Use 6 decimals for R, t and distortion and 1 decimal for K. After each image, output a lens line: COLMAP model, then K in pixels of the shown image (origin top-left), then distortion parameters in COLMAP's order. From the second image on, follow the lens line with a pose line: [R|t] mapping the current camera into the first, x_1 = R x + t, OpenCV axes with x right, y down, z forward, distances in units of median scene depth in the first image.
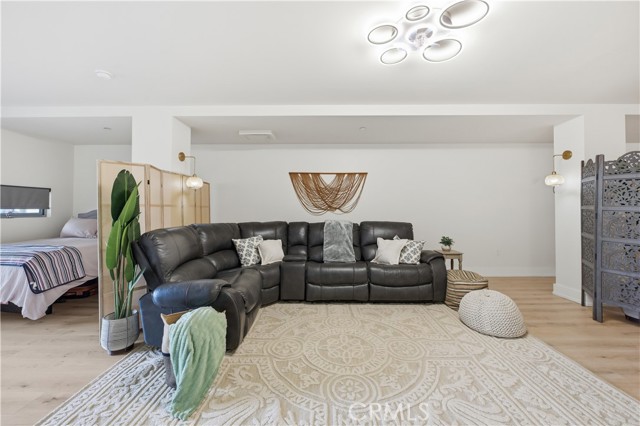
lens RADIAL K [[259.7, 0, 321.4], [0, 259.7, 205.2], [0, 0, 1]] dist [0.000988, 0.000206]
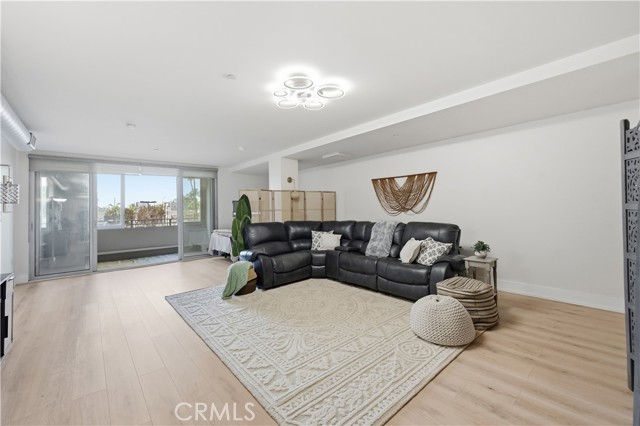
lens RADIAL K [[267.2, 0, 321.0], [0, 267.2, 204.3], [0, 0, 1]] dist [-0.000117, -0.000069]
pose [[0.667079, -0.029592, -0.744399, 0.839746], [0.029394, 0.999478, -0.013391, -0.004640], [0.744407, -0.012948, 0.667601, 0.022283]]
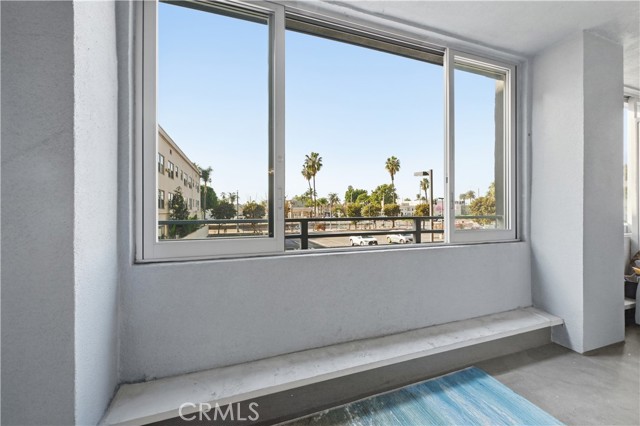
lens RADIAL K [[255.0, 0, 322.3], [0, 255.0, 208.6], [0, 0, 1]] dist [0.002388, 0.000069]
pose [[0.340634, -0.006491, -0.940174, -1.412227], [0.014337, 0.999896, -0.001709, 0.031515], [0.940087, -0.012898, 0.340691, 0.192689]]
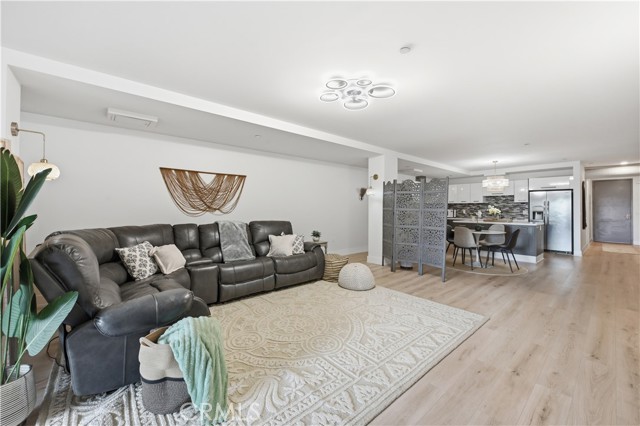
lens RADIAL K [[255.0, 0, 322.3], [0, 255.0, 208.6], [0, 0, 1]] dist [0.002388, 0.000069]
pose [[0.744501, 0.002754, 0.667616, -0.387920], [-0.009606, 0.999932, 0.006588, -0.000408], [-0.667552, -0.011318, 0.744477, 0.012997]]
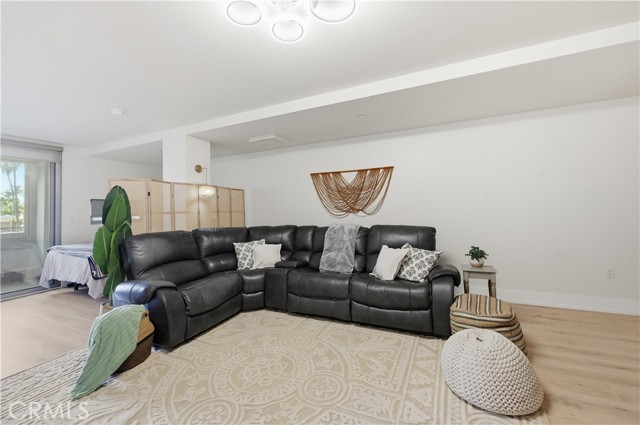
lens RADIAL K [[269.6, 0, 321.5], [0, 269.6, 201.1], [0, 0, 1]] dist [0.000176, -0.000022]
pose [[0.907844, -0.039014, -0.417489, 0.436327], [0.031802, 0.999201, -0.024219, 0.000189], [0.418100, 0.008710, 0.908359, 0.155647]]
